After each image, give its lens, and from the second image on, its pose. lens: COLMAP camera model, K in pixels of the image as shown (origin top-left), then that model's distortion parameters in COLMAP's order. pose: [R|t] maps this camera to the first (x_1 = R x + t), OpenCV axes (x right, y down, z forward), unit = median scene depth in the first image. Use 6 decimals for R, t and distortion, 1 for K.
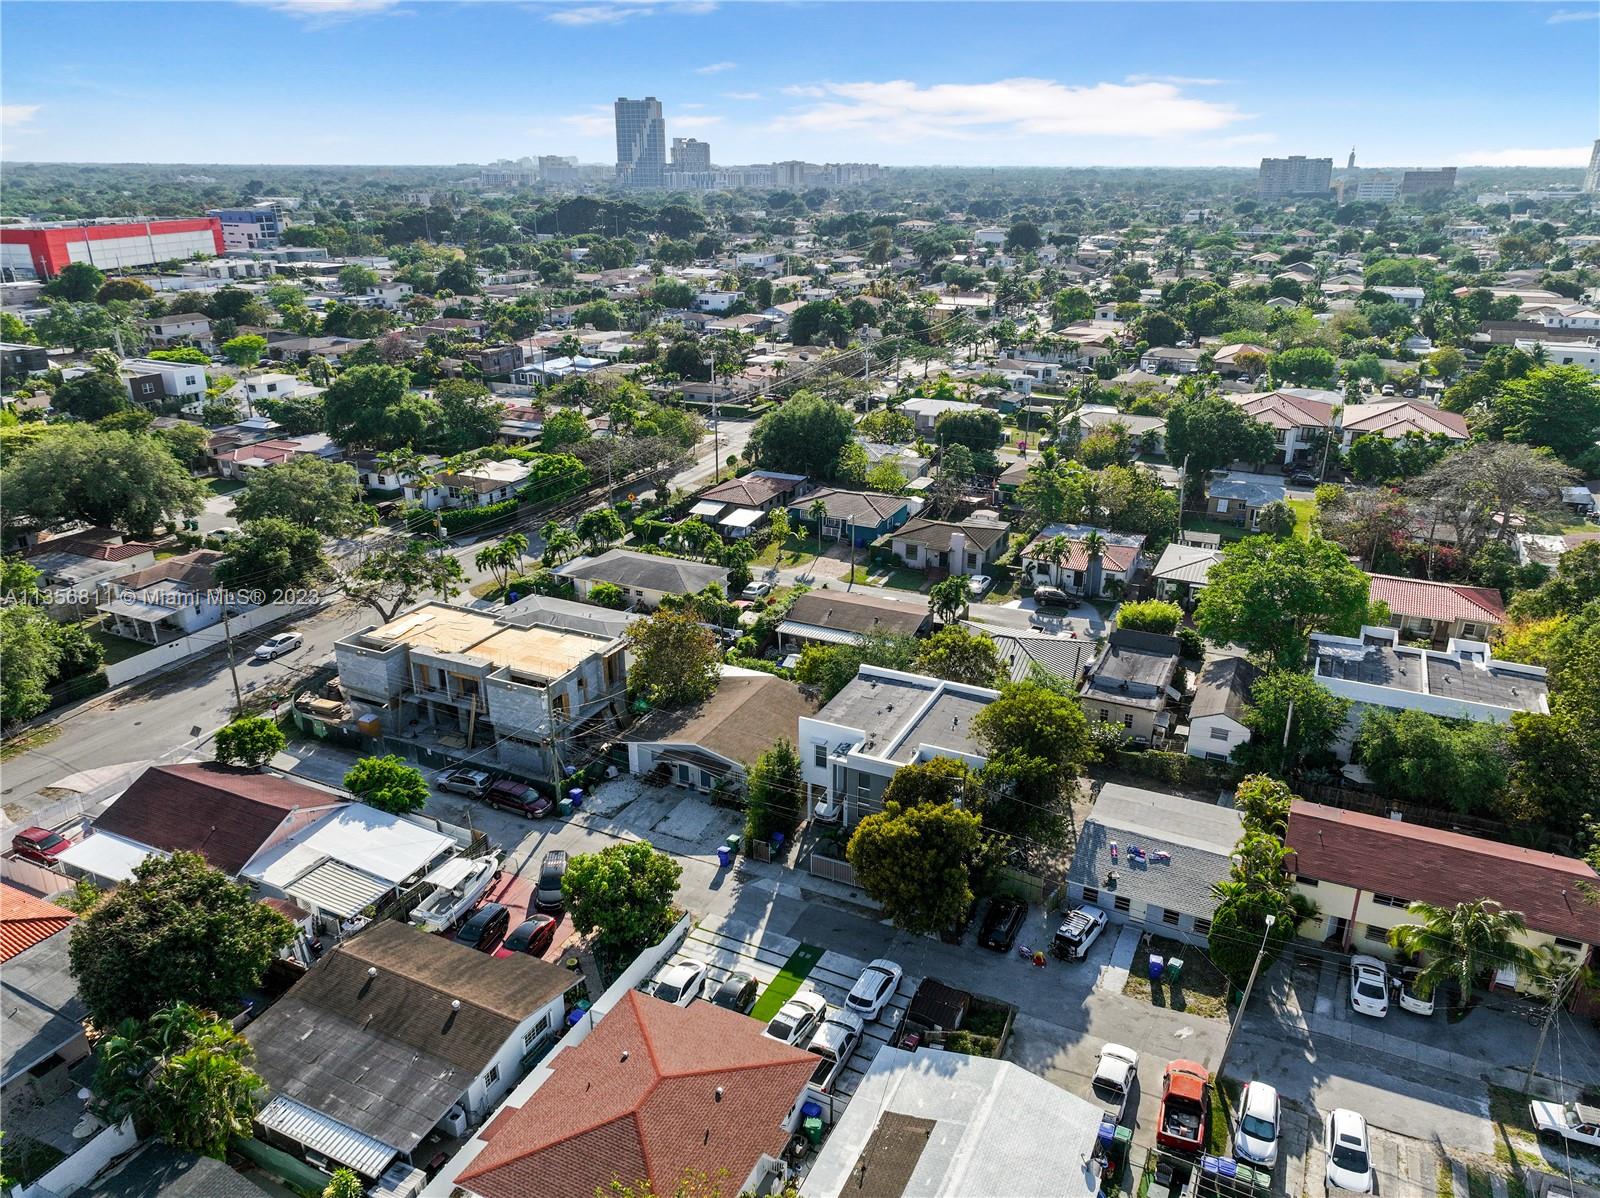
lens RADIAL K [[1116.8, 0, 800.0], [0, 1116.8, 599.0], [0, 0, 1]] dist [0.005087, 0.008801]
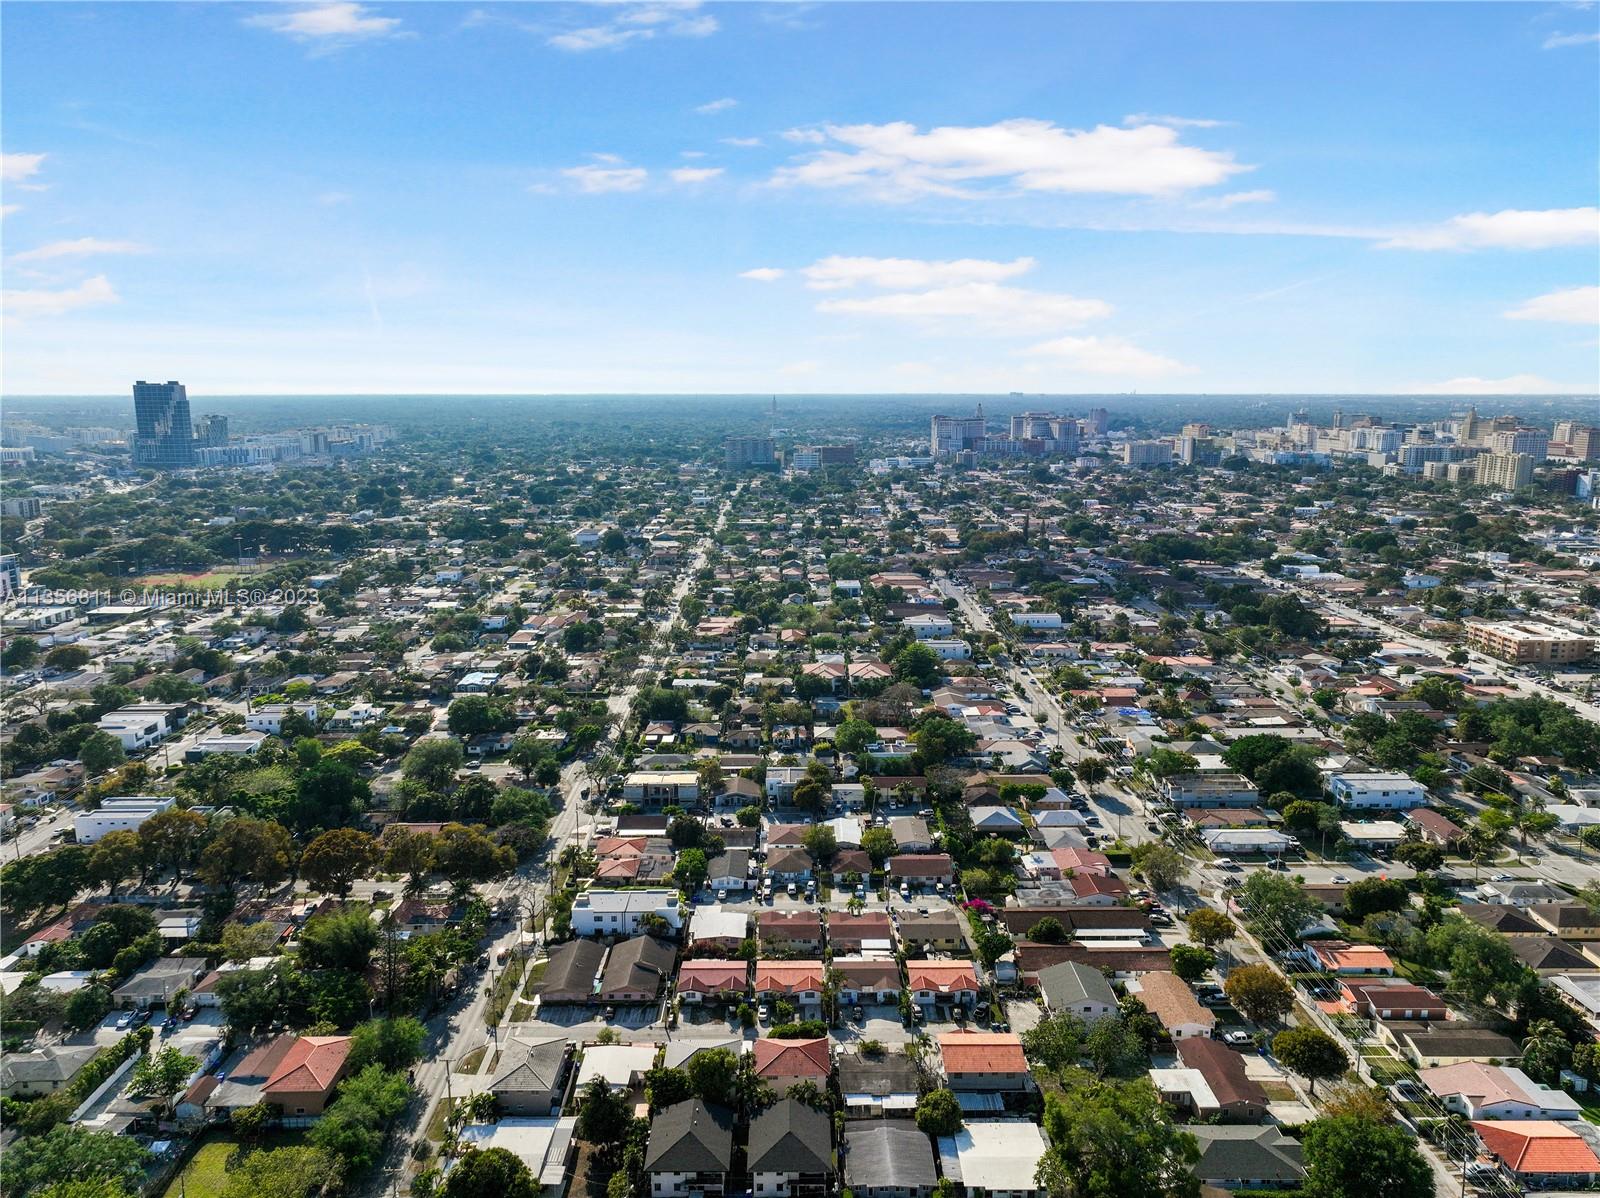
lens RADIAL K [[1116.8, 0, 800.0], [0, 1116.8, 599.0], [0, 0, 1]] dist [0.005087, 0.008801]
pose [[0.896363, -0.084894, 0.435116, -1.372152], [0.163670, 0.975526, -0.146838, 0.070853], [-0.412001, 0.202836, 0.888320, -2.421850]]
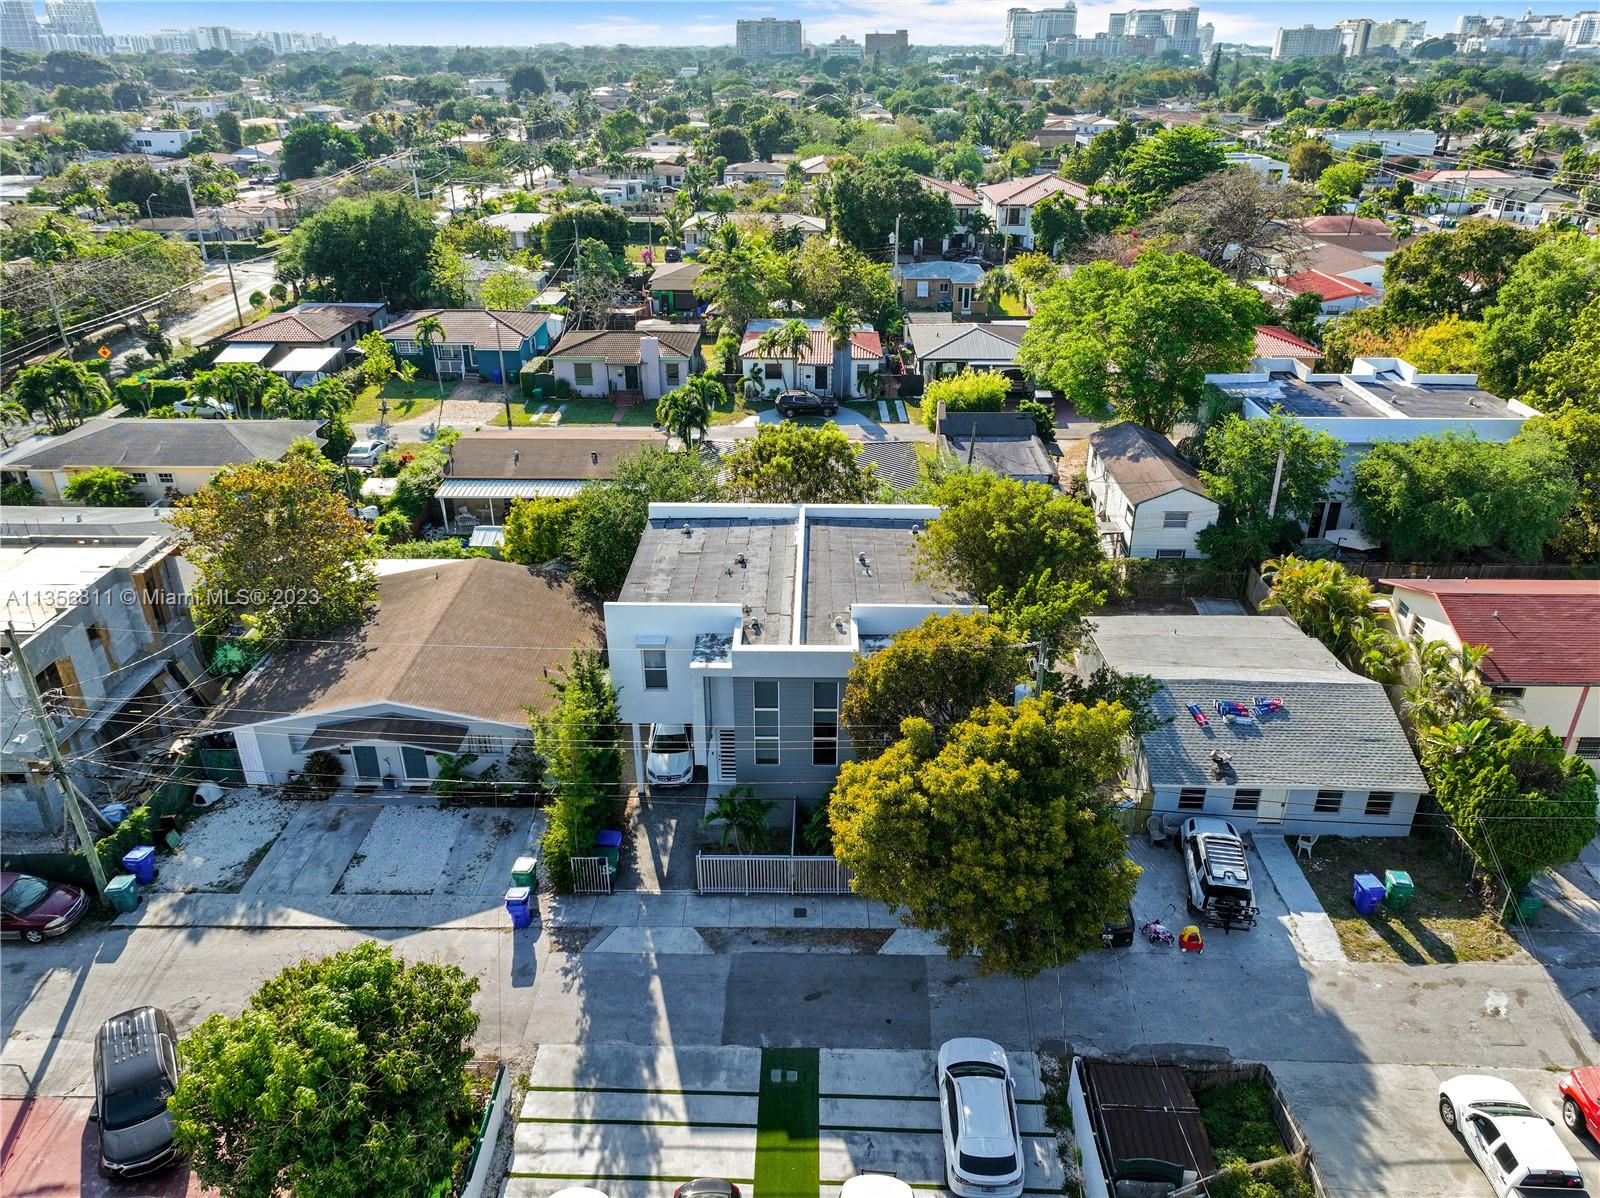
lens RADIAL K [[1116.8, 0, 800.0], [0, 1116.8, 599.0], [0, 0, 1]] dist [0.005087, 0.008801]
pose [[0.907724, -0.185457, 0.376354, -0.093053], [0.151109, 0.981315, 0.119107, 0.046545], [-0.391411, -0.051245, 0.918788, 0.409575]]
